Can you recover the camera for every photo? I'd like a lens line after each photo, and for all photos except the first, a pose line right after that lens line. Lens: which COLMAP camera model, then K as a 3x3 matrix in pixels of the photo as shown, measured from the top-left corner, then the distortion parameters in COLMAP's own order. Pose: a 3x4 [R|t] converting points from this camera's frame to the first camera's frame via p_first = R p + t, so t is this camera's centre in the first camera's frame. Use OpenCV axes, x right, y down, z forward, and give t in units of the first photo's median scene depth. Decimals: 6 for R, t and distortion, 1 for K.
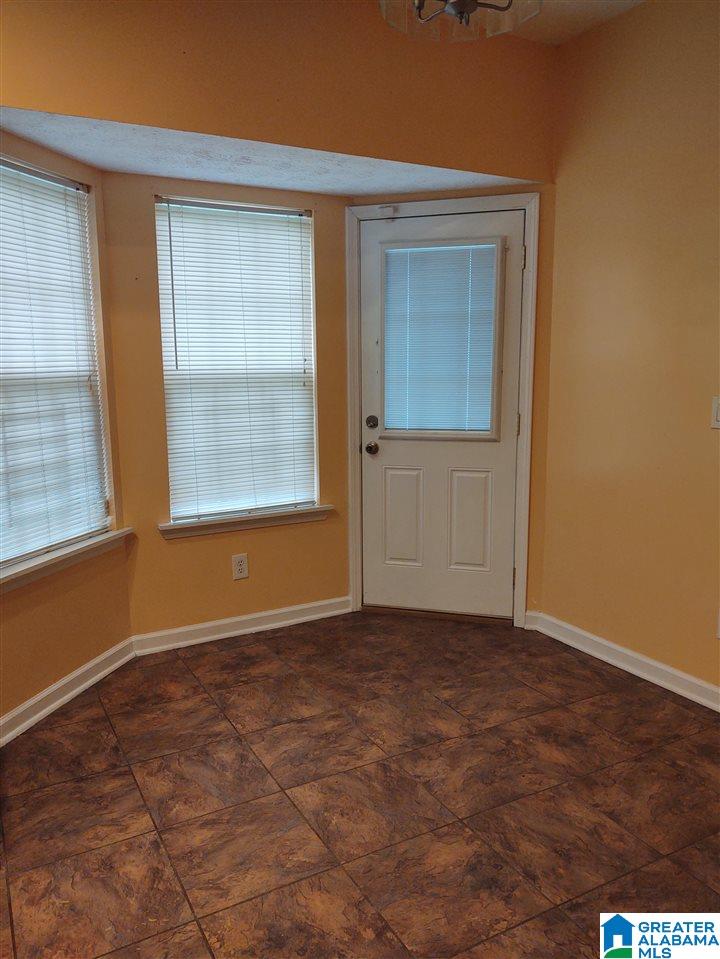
lens RADIAL K [[728.5, 0, 360.0], [0, 728.5, 479.5], [0, 0, 1]] dist [0.025043, -0.005969]
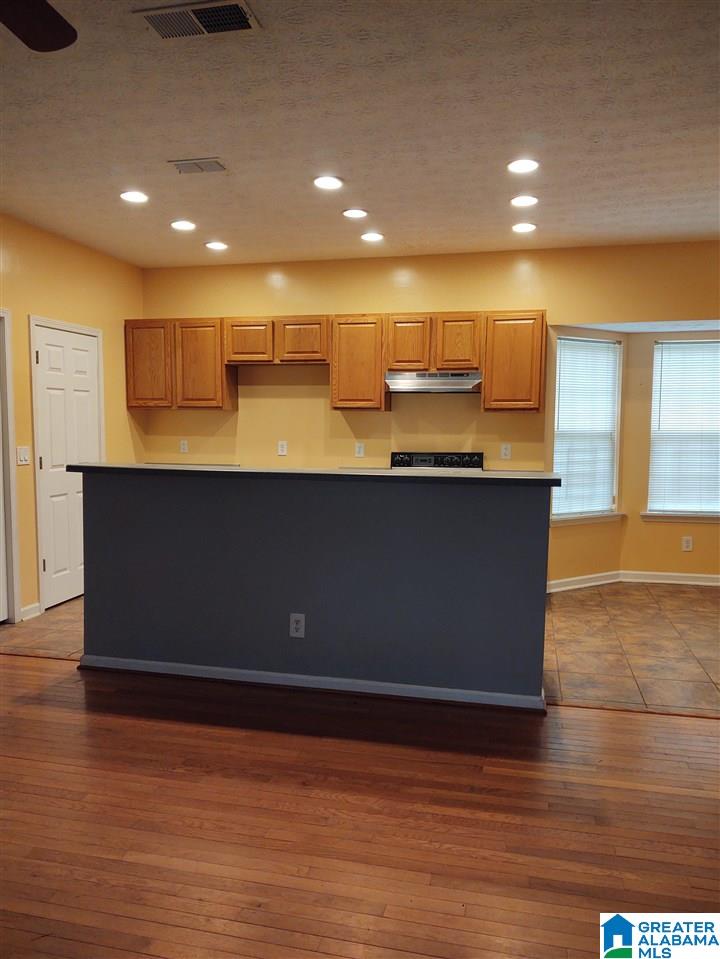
lens RADIAL K [[728.5, 0, 360.0], [0, 728.5, 479.5], [0, 0, 1]] dist [0.025043, -0.005969]
pose [[0.740518, 0.061666, -0.669201, 0.466083], [-0.120137, 0.991888, -0.041538, 0.150963], [0.661211, 0.111155, 0.741920, -0.922740]]
